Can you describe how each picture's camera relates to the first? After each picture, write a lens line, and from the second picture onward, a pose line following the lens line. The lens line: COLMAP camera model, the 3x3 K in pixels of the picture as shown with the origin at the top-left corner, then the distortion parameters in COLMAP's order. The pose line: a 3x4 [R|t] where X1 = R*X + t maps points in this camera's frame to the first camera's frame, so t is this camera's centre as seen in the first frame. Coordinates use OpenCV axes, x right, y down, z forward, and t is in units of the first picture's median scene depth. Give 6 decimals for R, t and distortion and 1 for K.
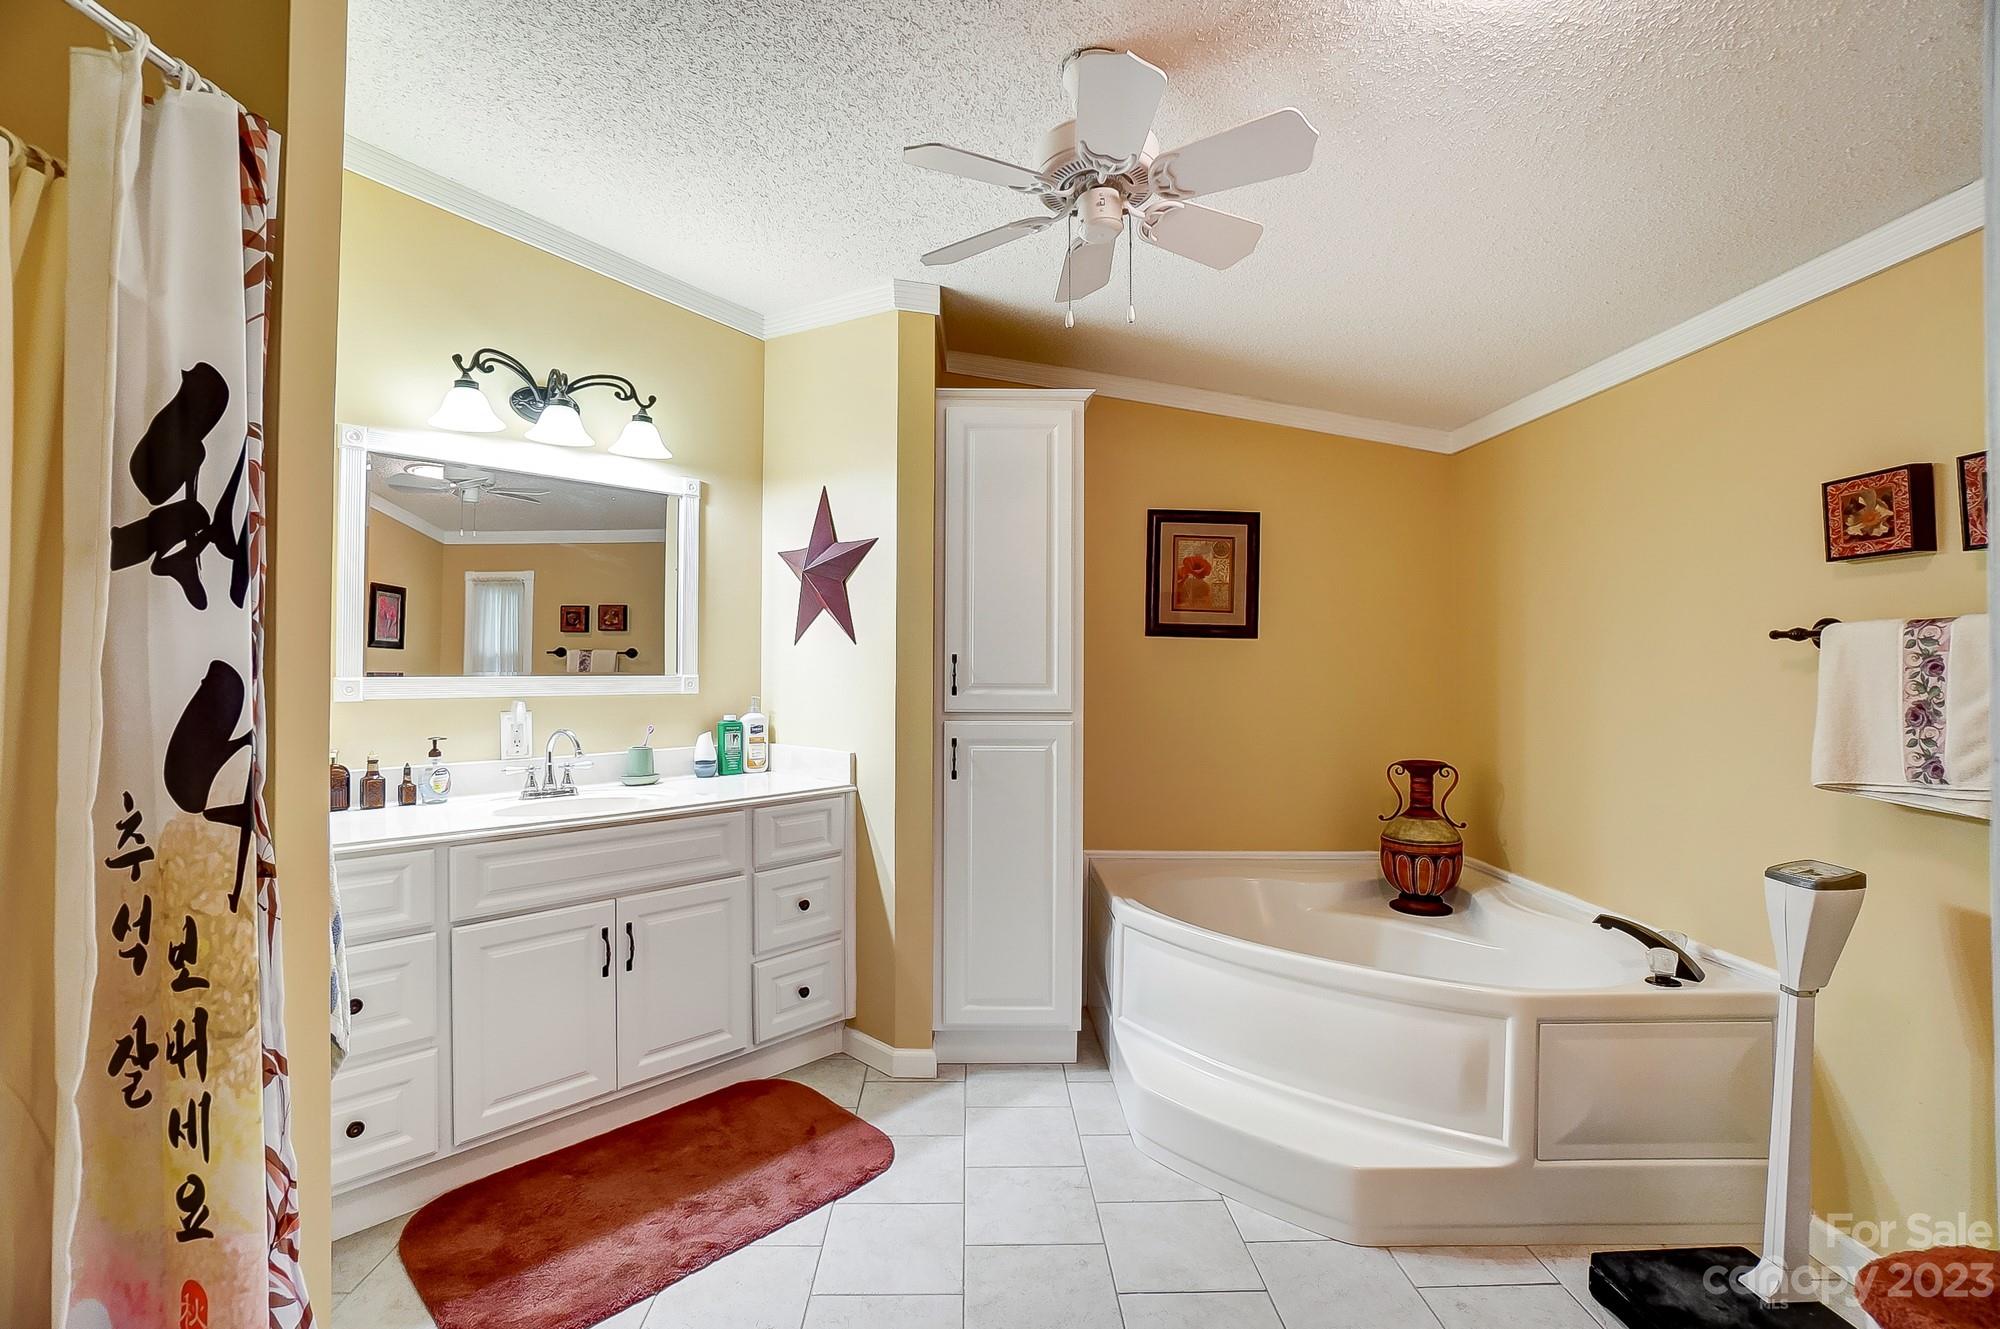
lens RADIAL K [[877.1, 0, 988.1], [0, 877.1, 663.2], [0, 0, 1]] dist [-0.072522, 0.023324]
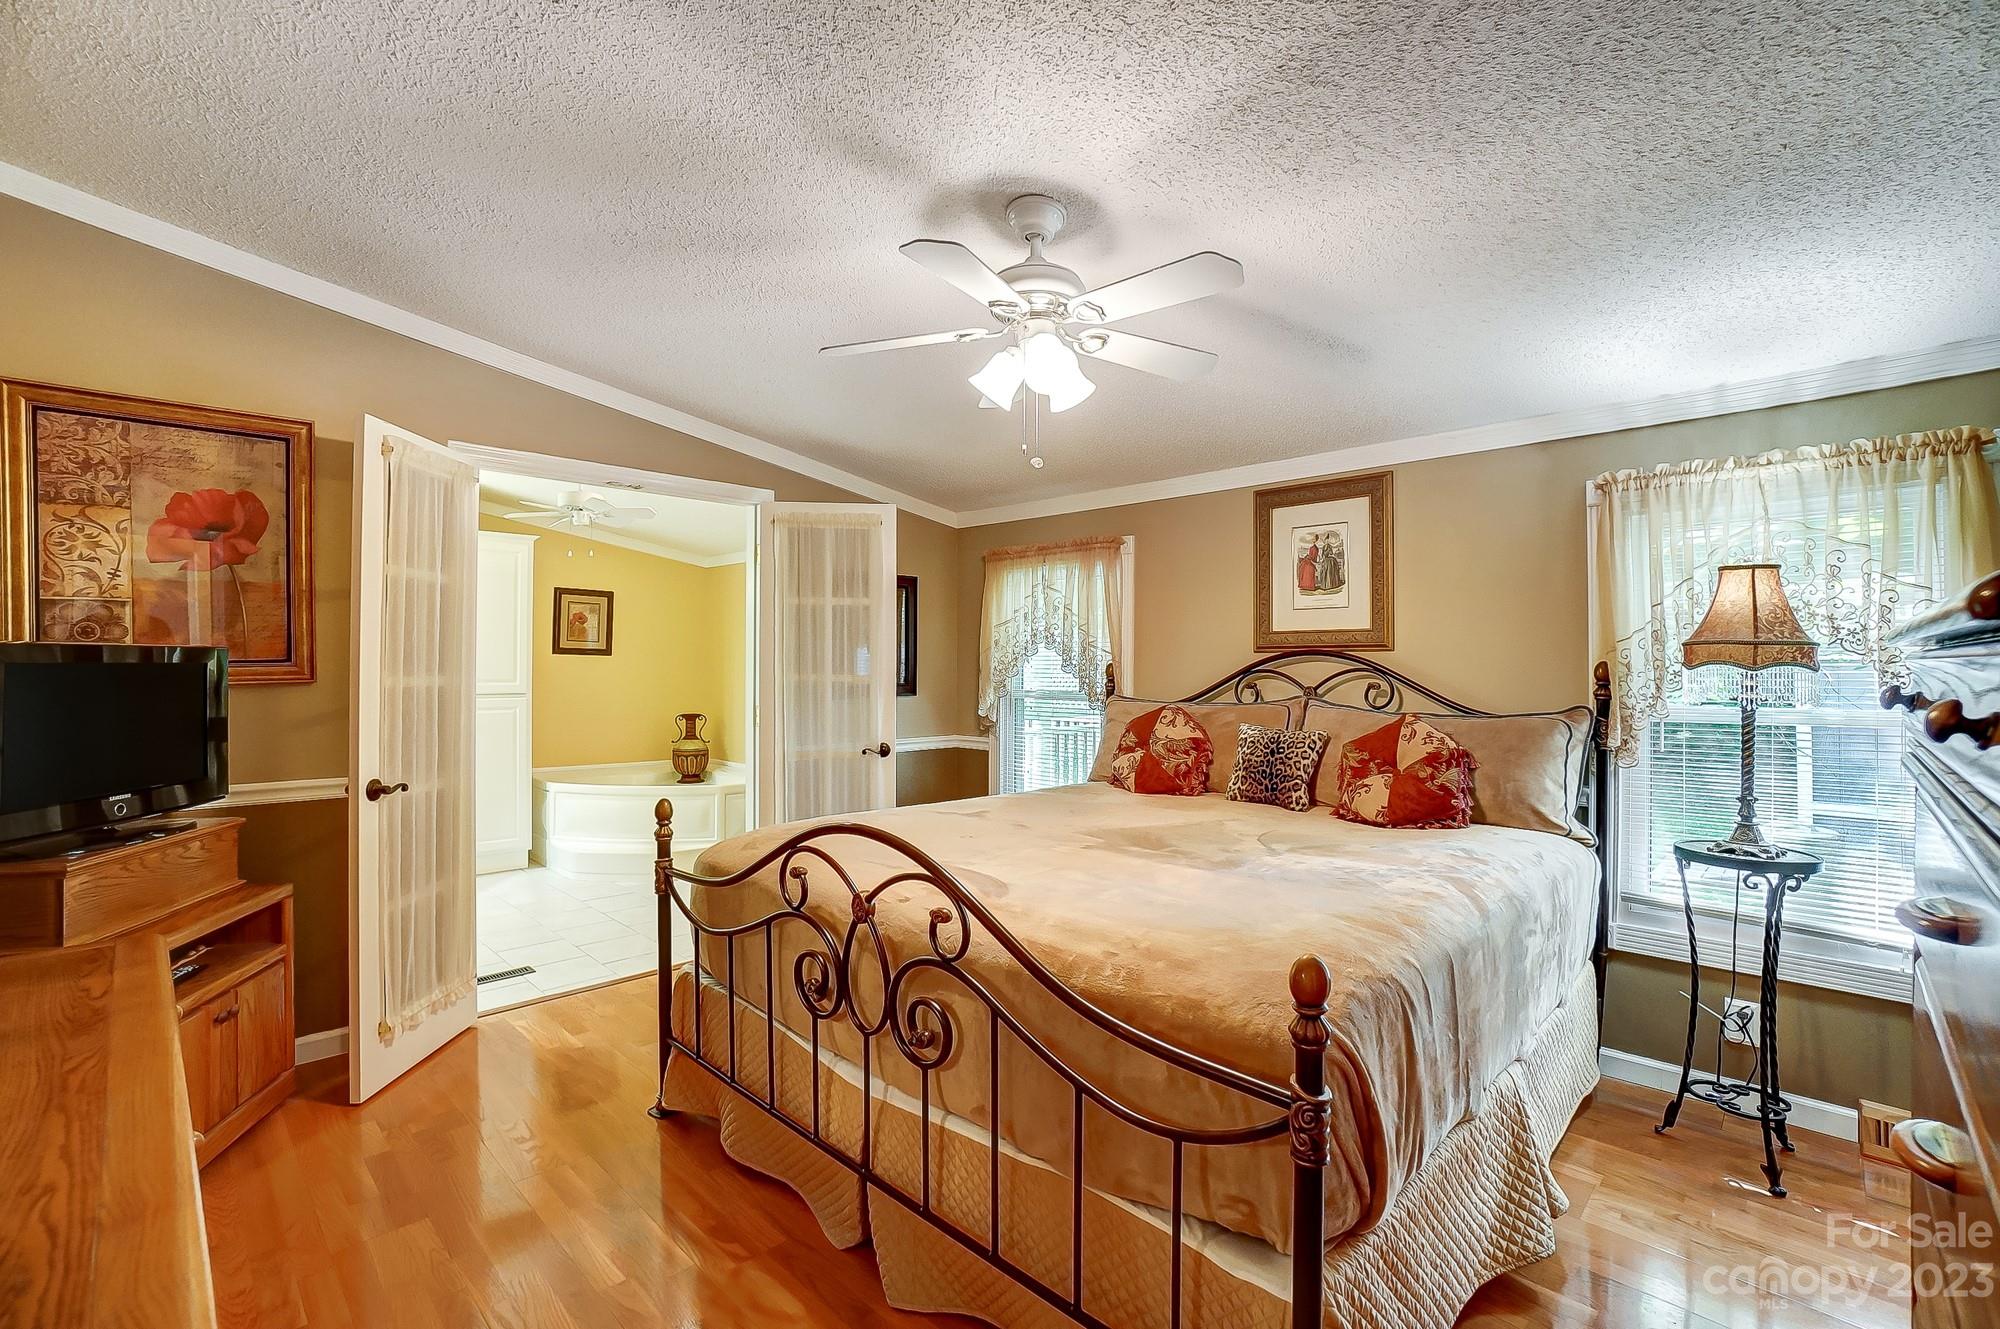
lens RADIAL K [[877.1, 0, 988.1], [0, 877.1, 663.2], [0, 0, 1]] dist [-0.072522, 0.023324]
pose [[0.721796, 0.006844, 0.692072, -0.528891], [-0.004517, 0.999976, -0.005178, -0.006321], [-0.692091, 0.000611, 0.721810, -1.230579]]
